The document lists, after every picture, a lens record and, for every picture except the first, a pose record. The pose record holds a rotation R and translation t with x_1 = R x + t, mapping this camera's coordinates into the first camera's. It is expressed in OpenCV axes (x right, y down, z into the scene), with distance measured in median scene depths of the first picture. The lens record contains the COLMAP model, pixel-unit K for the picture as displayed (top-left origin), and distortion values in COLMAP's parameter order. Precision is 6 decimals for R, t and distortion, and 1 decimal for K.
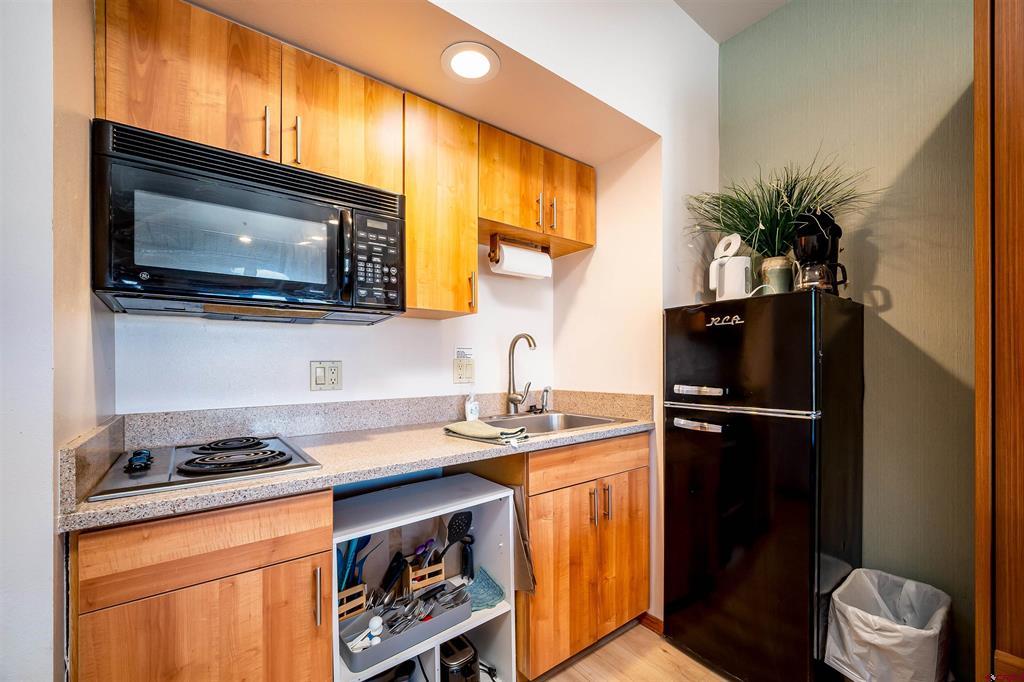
lens RADIAL K [[417.5, 0, 502.9], [0, 417.5, 367.6], [0, 0, 1]] dist [-0.001179, -0.002191]
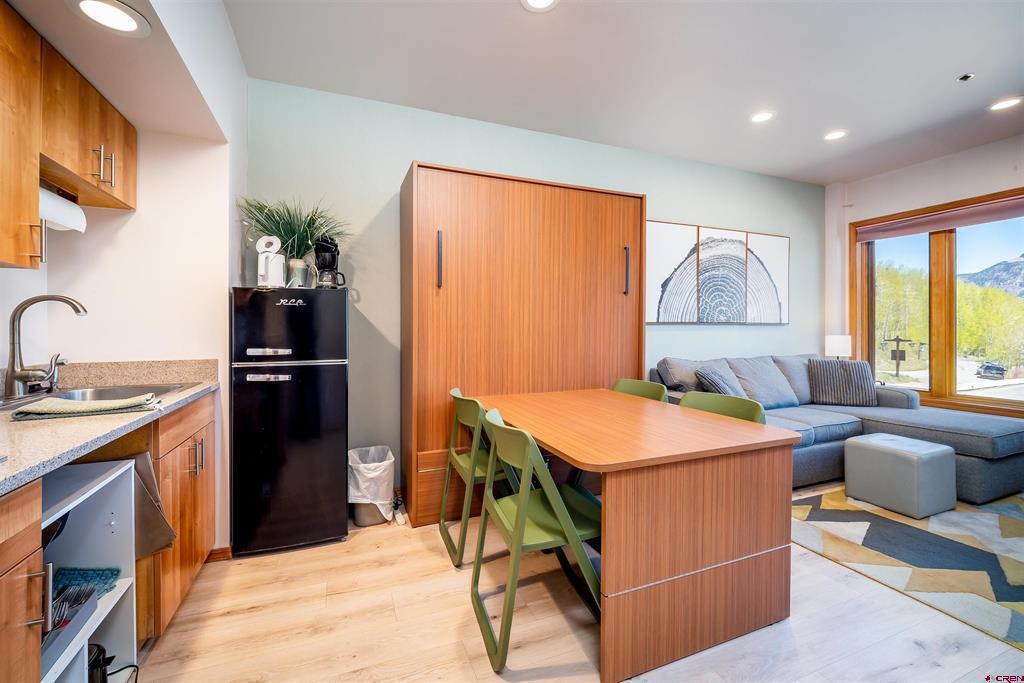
lens RADIAL K [[417.5, 0, 508.7], [0, 417.5, 330.9], [0, 0, 1]] dist [-0.001179, -0.002191]
pose [[0.263113, 0.005543, 0.964749, -0.615517], [0.010311, 0.999910, -0.008557, 0.006087], [-0.964710, 0.012199, 0.263033, -0.097664]]
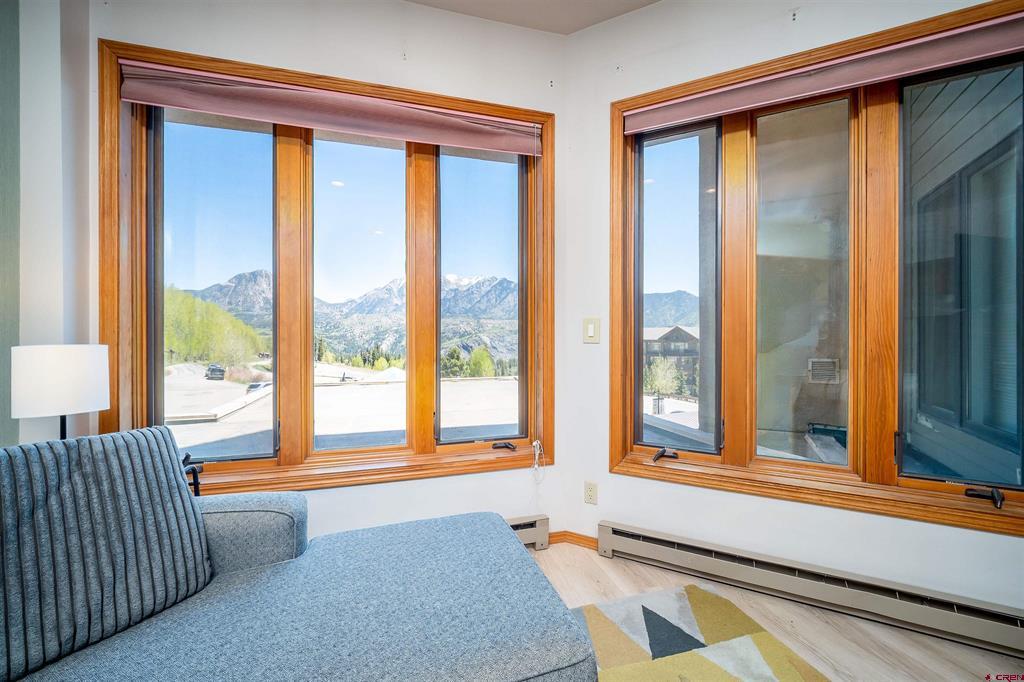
lens RADIAL K [[417.5, 0, 514.3], [0, 417.5, 339.5], [0, 0, 1]] dist [-0.001179, -0.002191]
pose [[-0.940904, 0.003309, 0.338656, 1.285569], [0.006779, 0.999936, 0.009065, 0.020563], [-0.338604, 0.010825, -0.940867, -0.912712]]
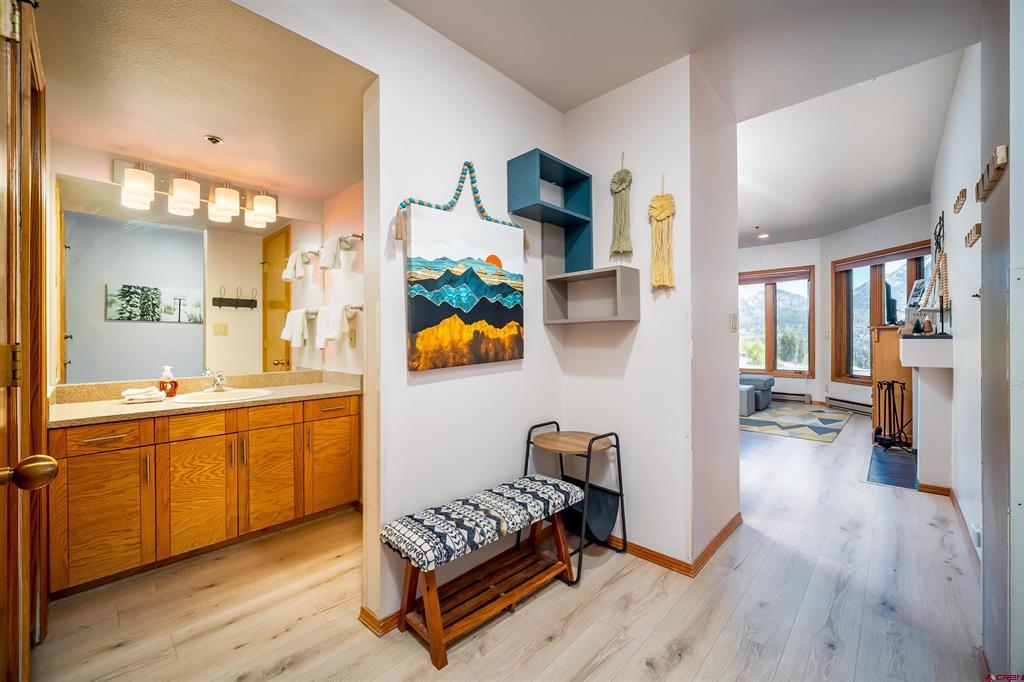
lens RADIAL K [[417.5, 0, 511.6], [0, 417.5, 341.1], [0, 0, 1]] dist [-0.001179, -0.002191]
pose [[-0.179046, -0.001553, 0.983839, -1.891219], [0.012359, 0.999916, 0.003827, 0.008412], [-0.983763, 0.012844, -0.179012, 1.459141]]
